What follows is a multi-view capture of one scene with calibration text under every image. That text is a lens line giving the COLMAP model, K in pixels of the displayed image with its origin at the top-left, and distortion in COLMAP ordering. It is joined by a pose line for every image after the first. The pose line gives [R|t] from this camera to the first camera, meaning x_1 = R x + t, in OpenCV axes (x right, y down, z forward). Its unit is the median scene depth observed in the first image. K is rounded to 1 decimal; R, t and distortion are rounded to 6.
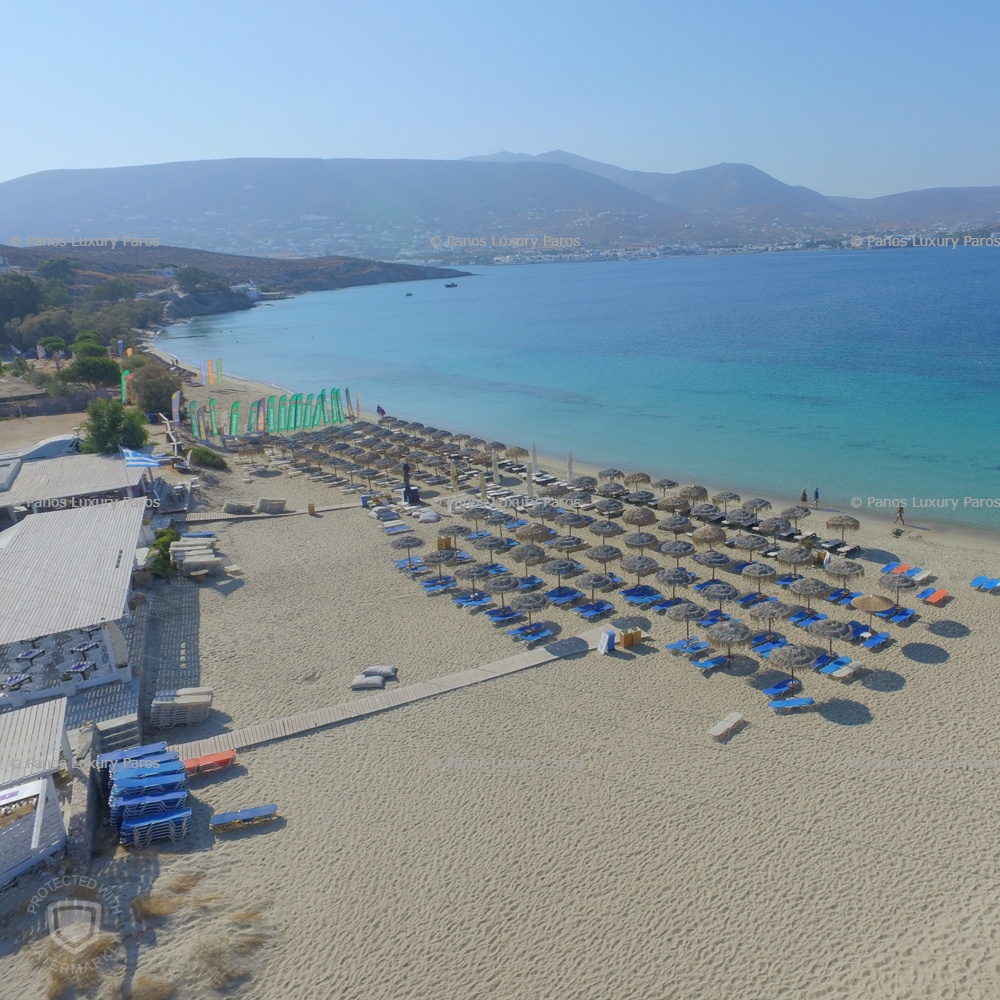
lens RADIAL K [[1034.1, 0, 500.0], [0, 1034.1, 500.0], [0, 0, 1]] dist [-0.013694, 0.014418]
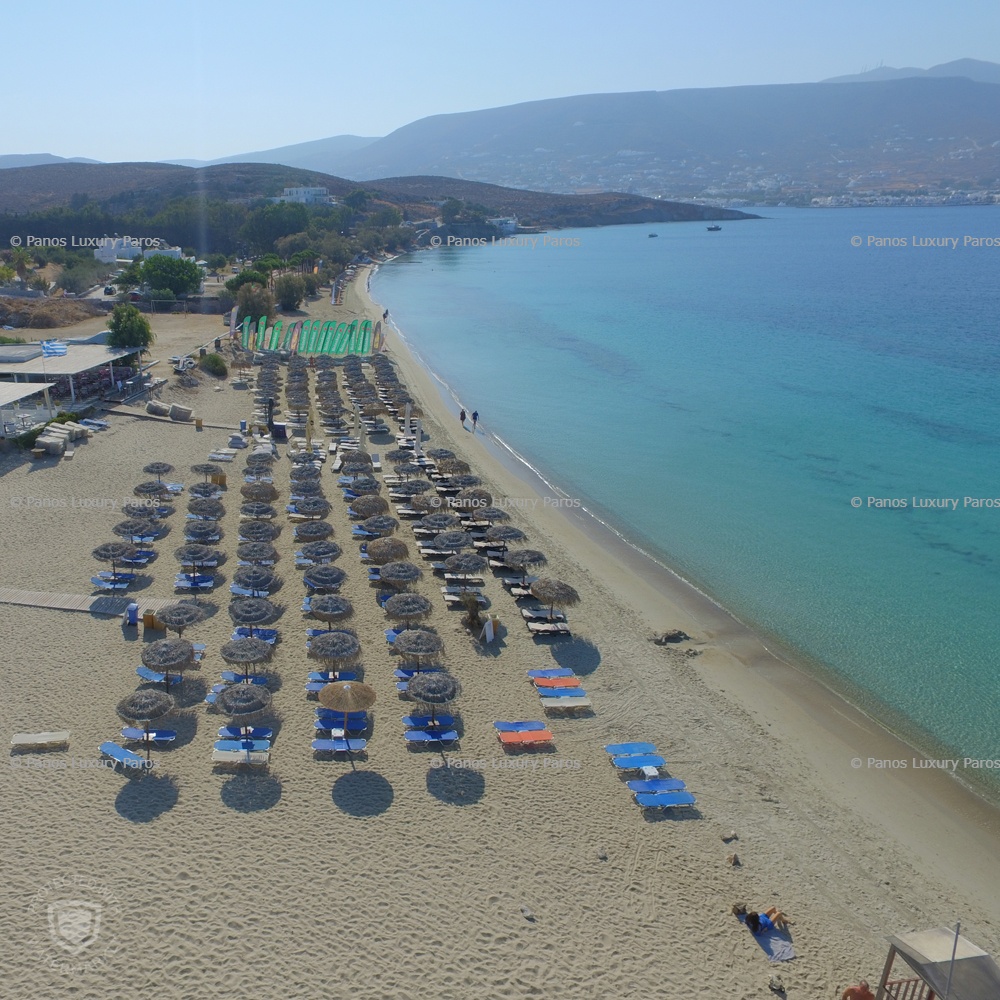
lens RADIAL K [[881.0, 0, 499.5], [0, 881.0, 481.7], [0, 0, 1]] dist [-0.022973, 0.067268]
pose [[0.680220, 0.249120, -0.689376, 0.412550], [-0.183664, 0.968400, 0.168727, -0.086422], [0.709625, 0.011842, 0.704480, 0.317421]]
